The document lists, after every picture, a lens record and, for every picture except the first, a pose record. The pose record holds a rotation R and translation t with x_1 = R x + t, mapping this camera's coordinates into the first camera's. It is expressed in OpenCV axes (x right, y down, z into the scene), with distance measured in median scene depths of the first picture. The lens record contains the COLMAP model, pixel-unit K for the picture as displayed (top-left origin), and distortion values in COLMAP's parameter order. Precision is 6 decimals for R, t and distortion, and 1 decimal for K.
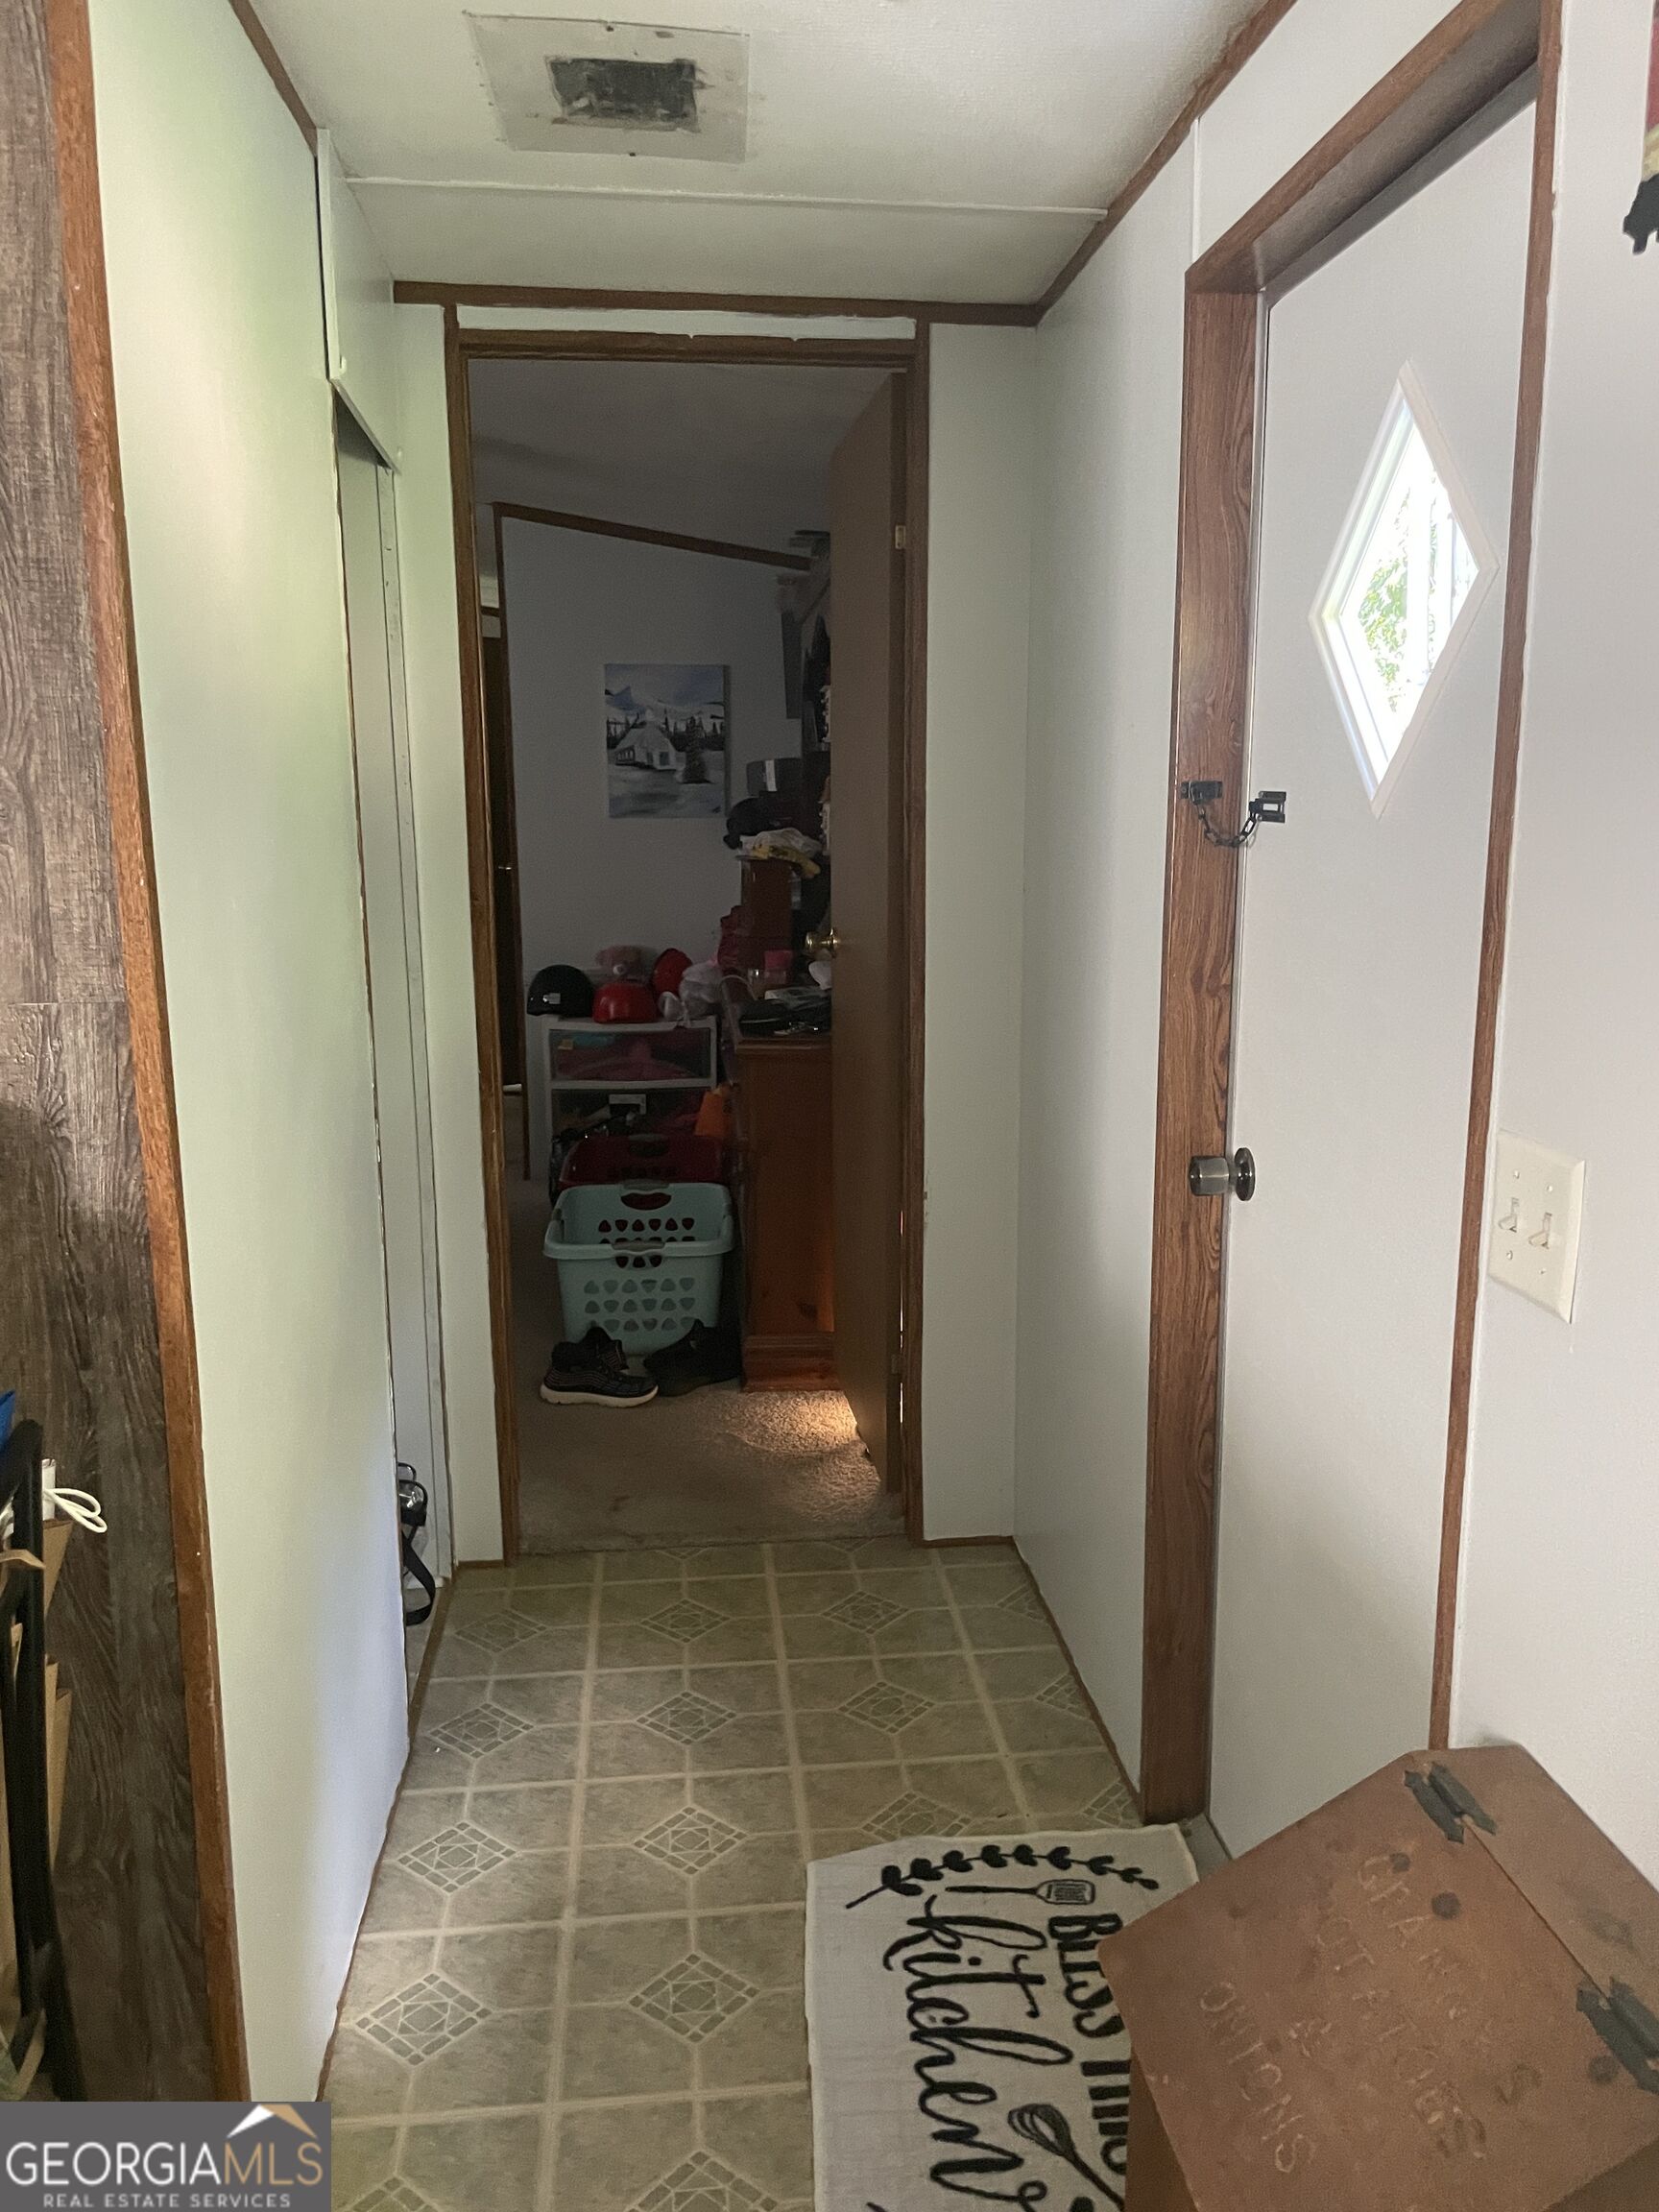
lens RADIAL K [[1676.8, 0, 831.3], [0, 1676.8, 1108.1], [0, 0, 1]] dist [0.095162, -0.124997]
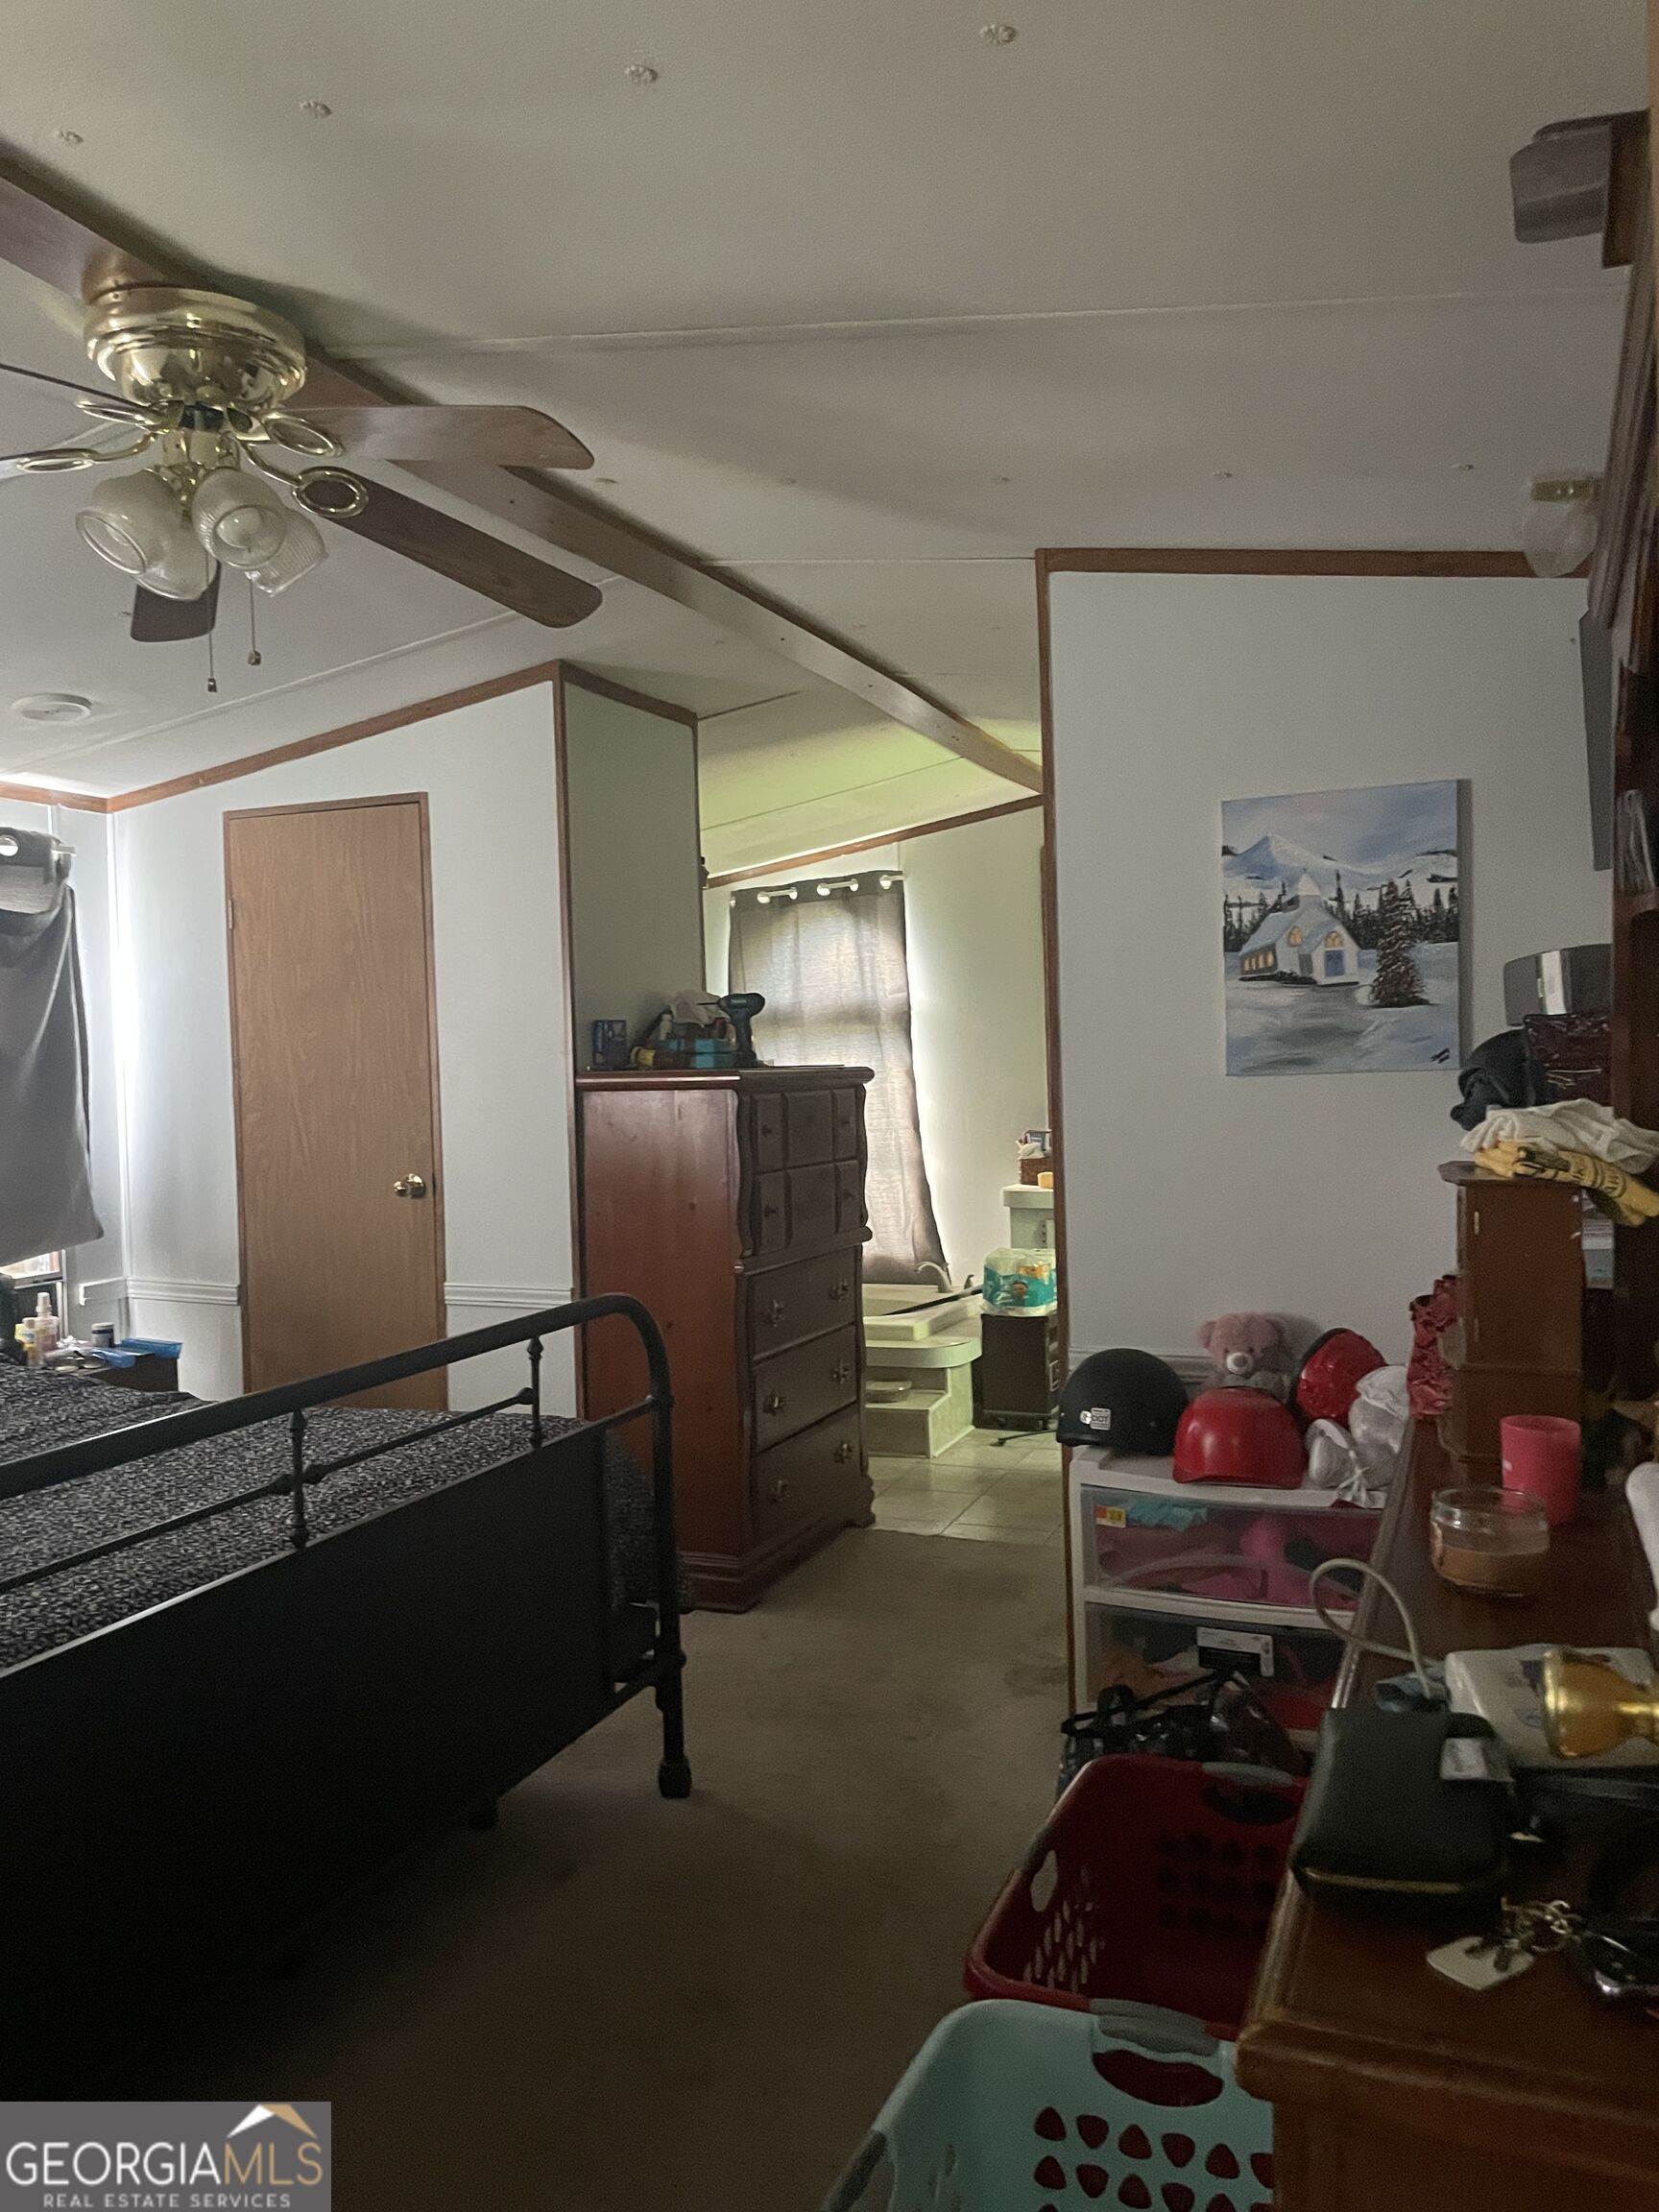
lens RADIAL K [[1676.8, 0, 821.5], [0, 1676.8, 1105.7], [0, 0, 1]] dist [0.095162, -0.124997]
pose [[0.885143, -0.012223, -0.465158, 0.004253], [-0.054028, 0.990194, -0.128830, -0.087104], [0.462172, 0.139165, 0.875803, 0.471719]]
